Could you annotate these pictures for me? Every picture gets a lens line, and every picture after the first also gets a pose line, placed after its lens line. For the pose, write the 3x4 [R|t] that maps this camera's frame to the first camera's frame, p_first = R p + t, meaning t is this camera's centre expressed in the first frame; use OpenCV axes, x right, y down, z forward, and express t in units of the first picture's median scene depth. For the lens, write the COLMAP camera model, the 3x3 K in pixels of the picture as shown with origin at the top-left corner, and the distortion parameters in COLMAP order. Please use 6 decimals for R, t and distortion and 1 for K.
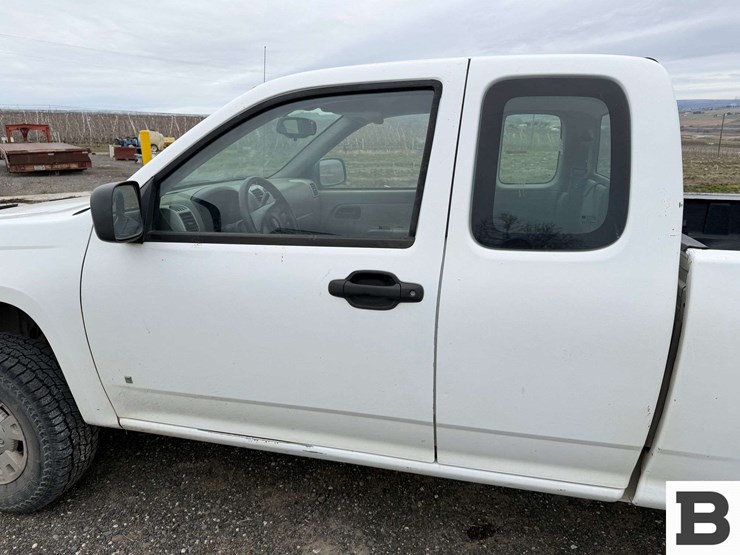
lens RADIAL K [[514.5, 0, 370.8], [0, 514.5, 270.7], [0, 0, 1]] dist [0.084893, -0.110602]
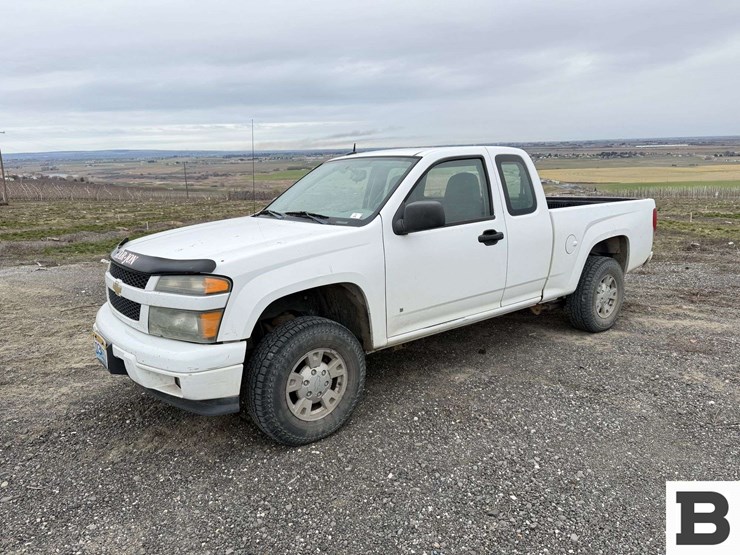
lens RADIAL K [[514.5, 0, 370.8], [0, 514.5, 270.7], [0, 0, 1]] dist [0.084893, -0.110602]
pose [[0.612321, -0.158064, 0.774648, -1.810329], [0.224849, 0.974166, 0.021043, 0.009909], [-0.757962, 0.161294, 0.632043, -0.088920]]
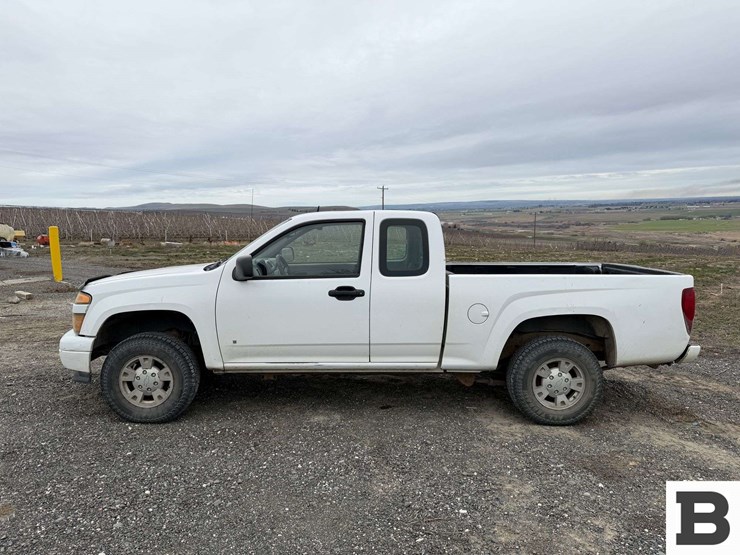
lens RADIAL K [[514.5, 0, 370.8], [0, 514.5, 270.7], [0, 0, 1]] dist [0.084893, -0.110602]
pose [[0.964686, -0.016640, 0.262877, -0.451940], [0.061624, 0.984564, -0.163819, 0.291887], [-0.256093, 0.174233, 0.950820, -1.270101]]
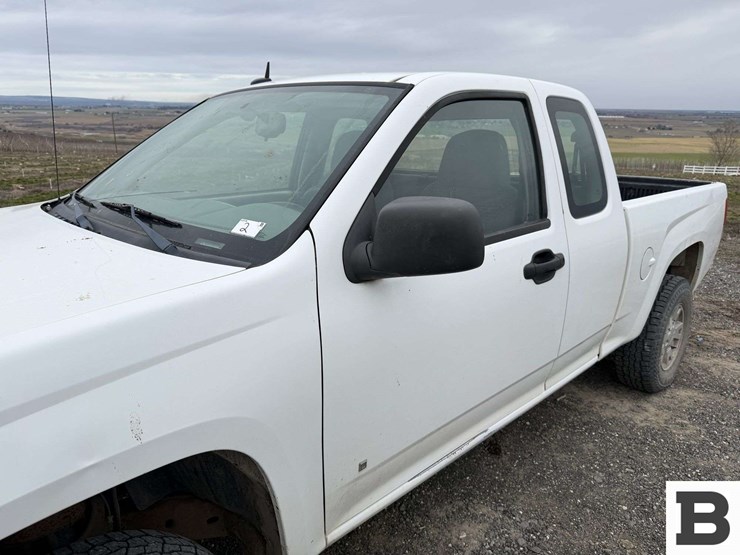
lens RADIAL K [[524.5, 0, 375.1], [0, 524.5, 276.7], [0, 0, 1]] dist [0.005201, 0.001459]
pose [[0.522936, -0.215776, 0.824608, -0.955253], [0.204453, 0.970938, 0.124410, -0.134174], [-0.827488, 0.103535, 0.551854, 0.511594]]
